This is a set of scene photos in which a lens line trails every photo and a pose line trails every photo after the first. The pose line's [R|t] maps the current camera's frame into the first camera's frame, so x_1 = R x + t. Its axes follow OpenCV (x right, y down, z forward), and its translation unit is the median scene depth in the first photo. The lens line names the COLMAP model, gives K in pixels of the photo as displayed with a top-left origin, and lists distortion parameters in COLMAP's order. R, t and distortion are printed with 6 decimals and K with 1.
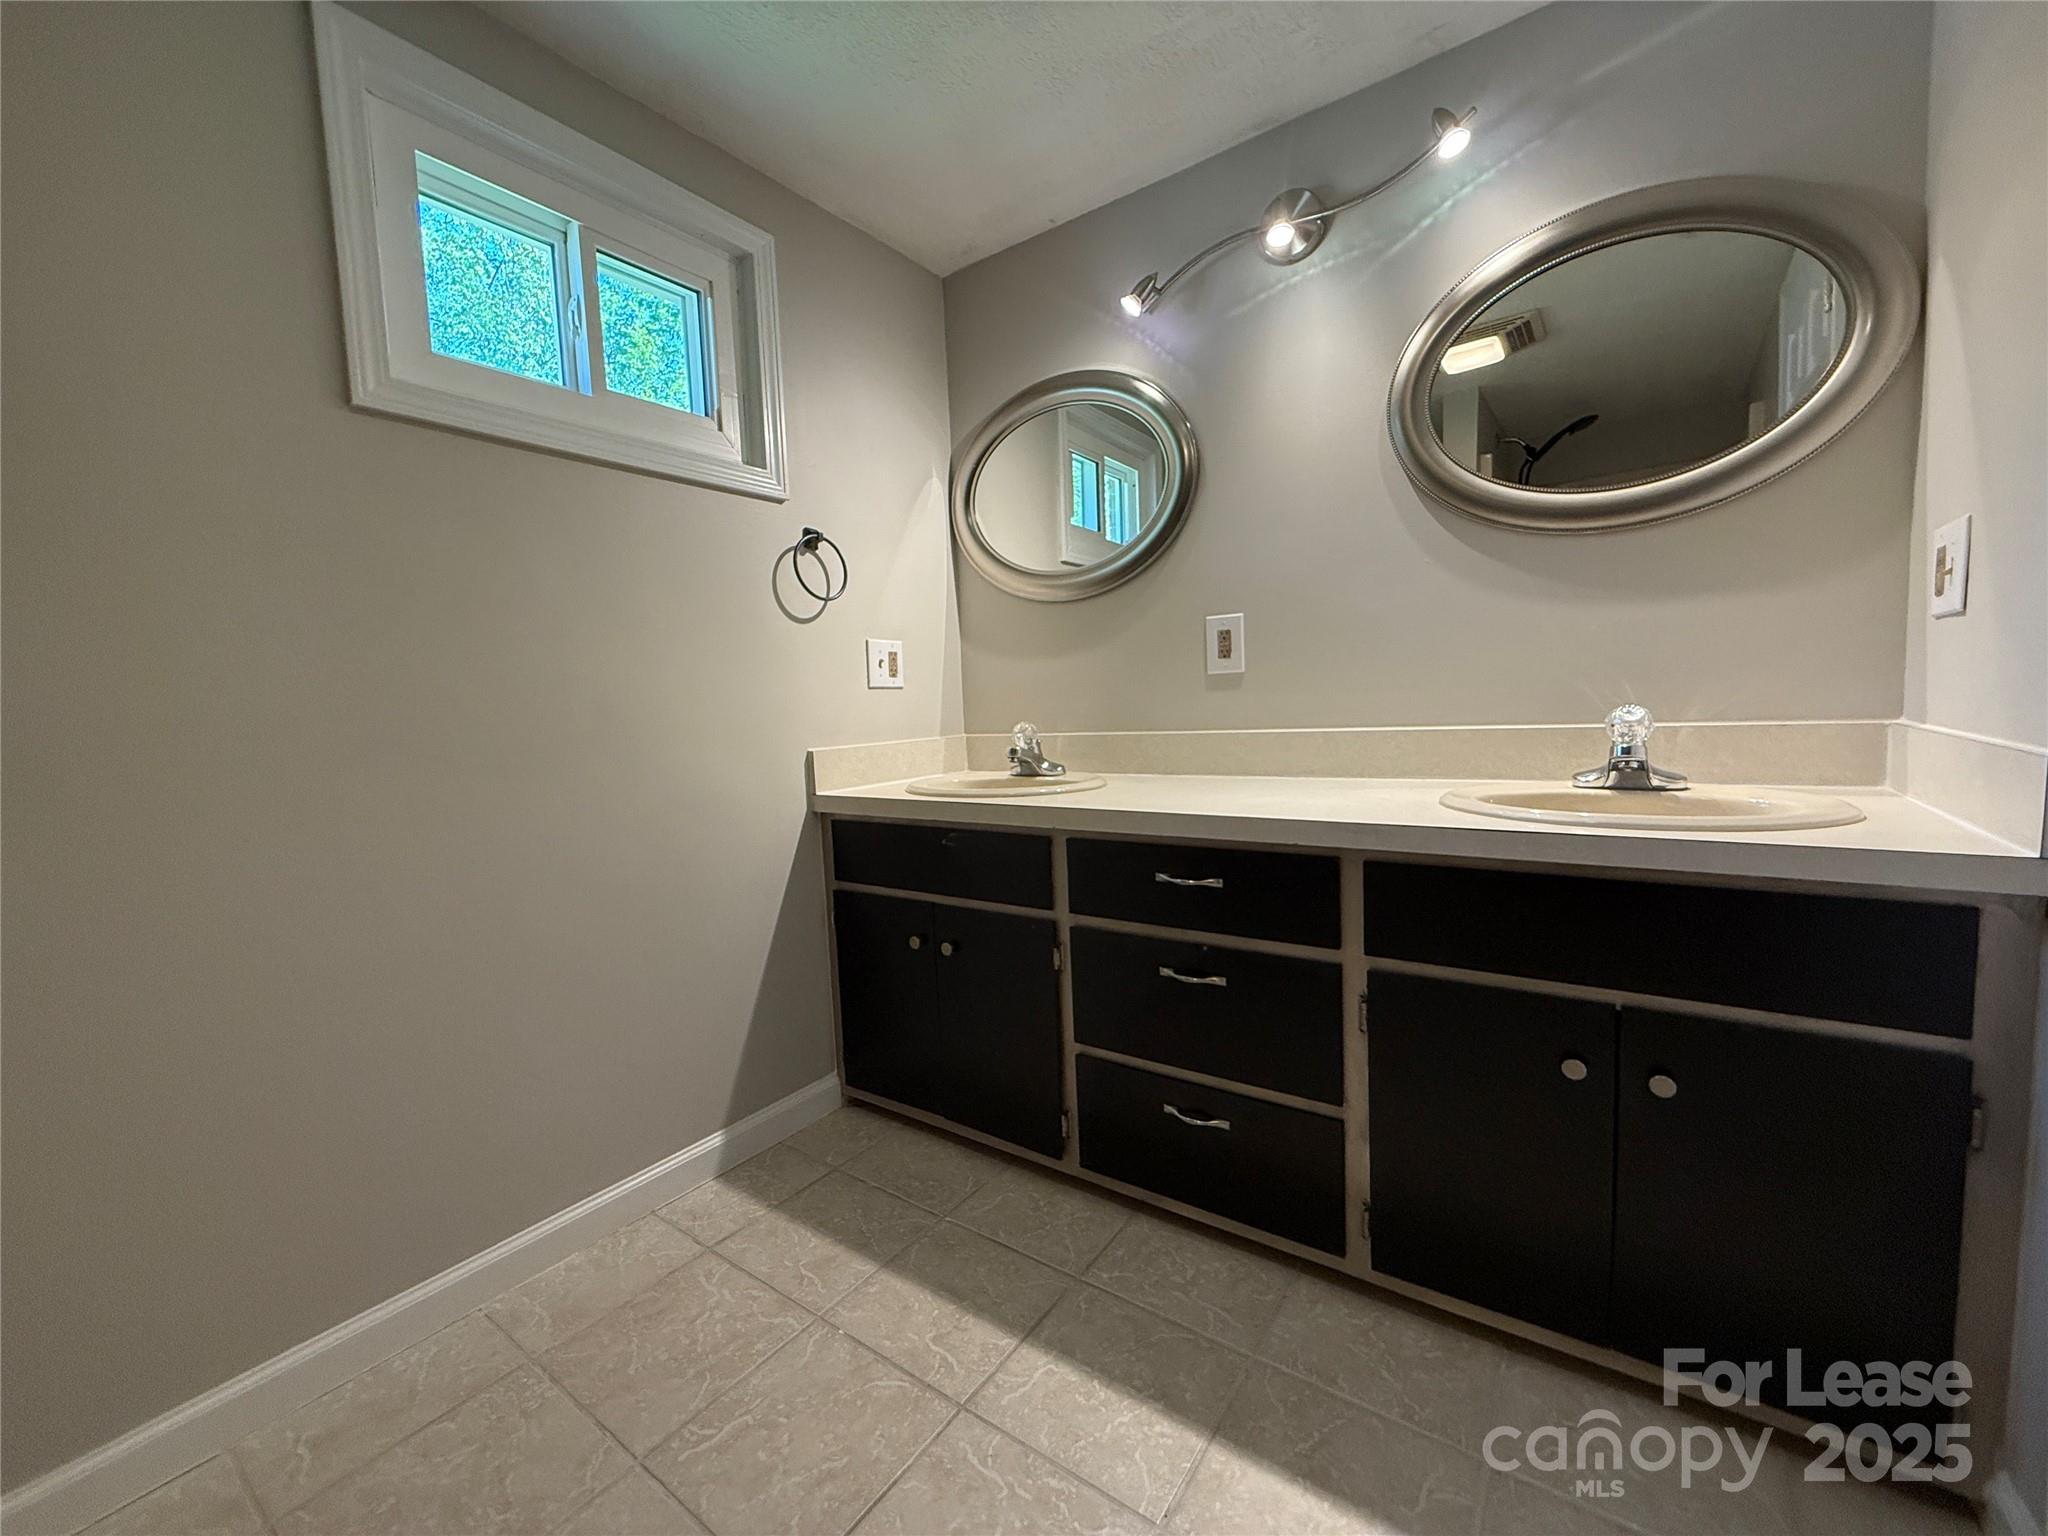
lens RADIAL K [[819.1, 0, 1024.3], [0, 819.1, 769.1], [0, 0, 1]] dist [-0.000609, -0.000370]
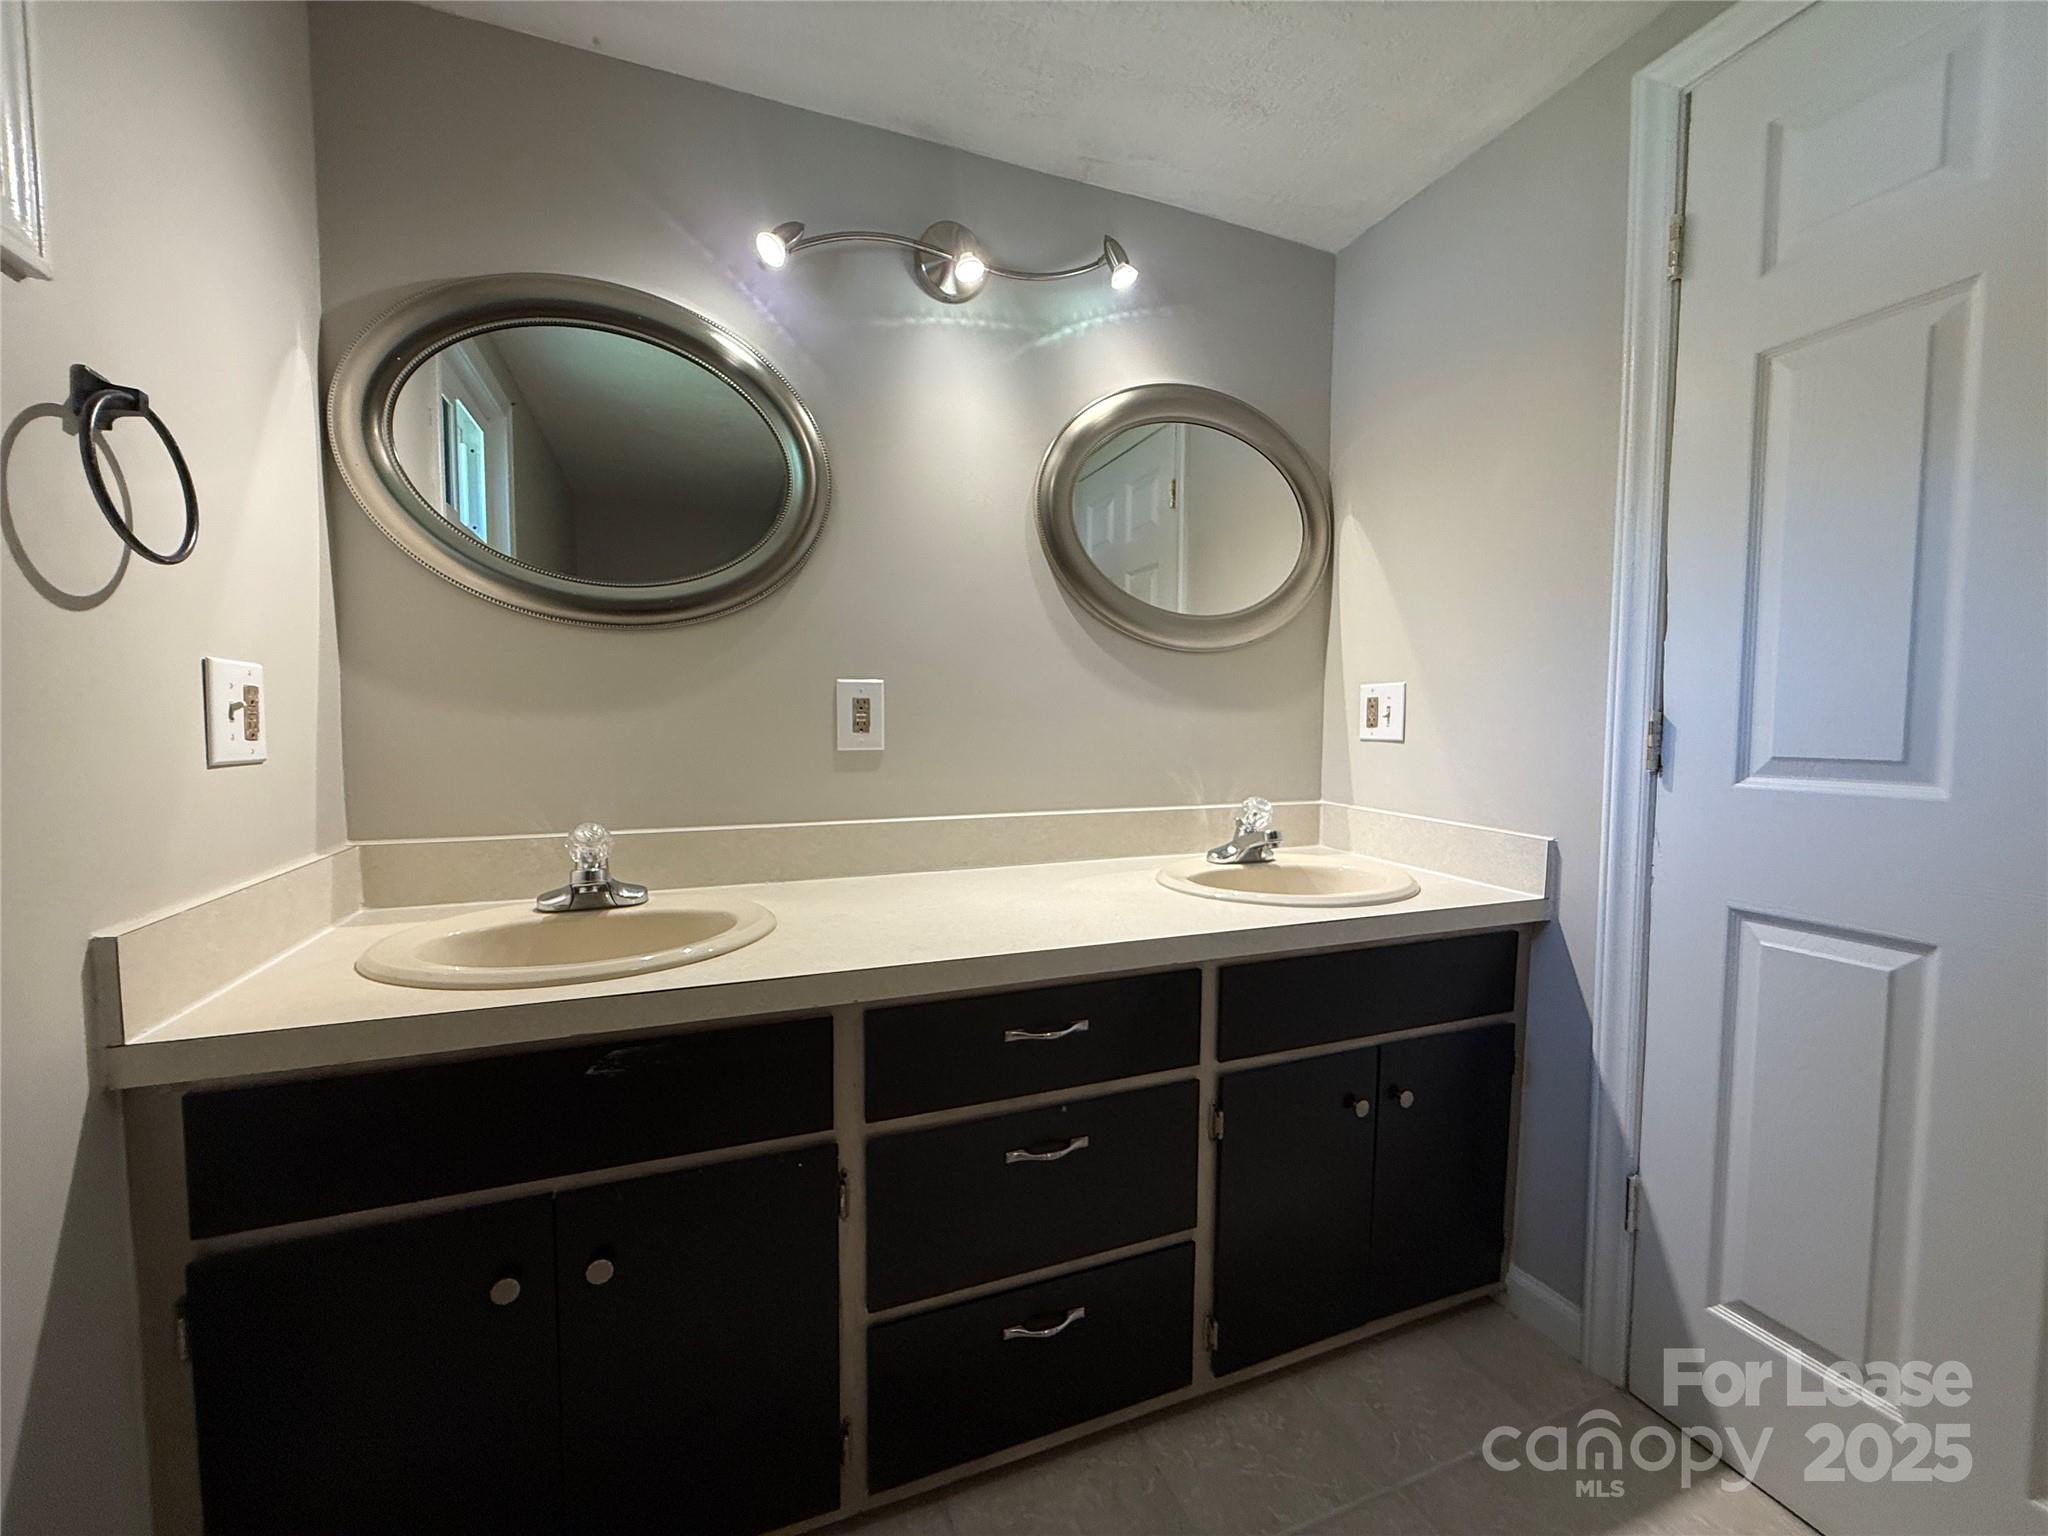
lens RADIAL K [[819.1, 0, 1024.3], [0, 819.1, 769.1], [0, 0, 1]] dist [-0.000609, -0.000370]
pose [[0.541146, -0.008414, 0.840887, -0.364860], [0.040554, 0.999048, -0.016101, -0.081123], [-0.839950, 0.042814, 0.540972, 0.434565]]
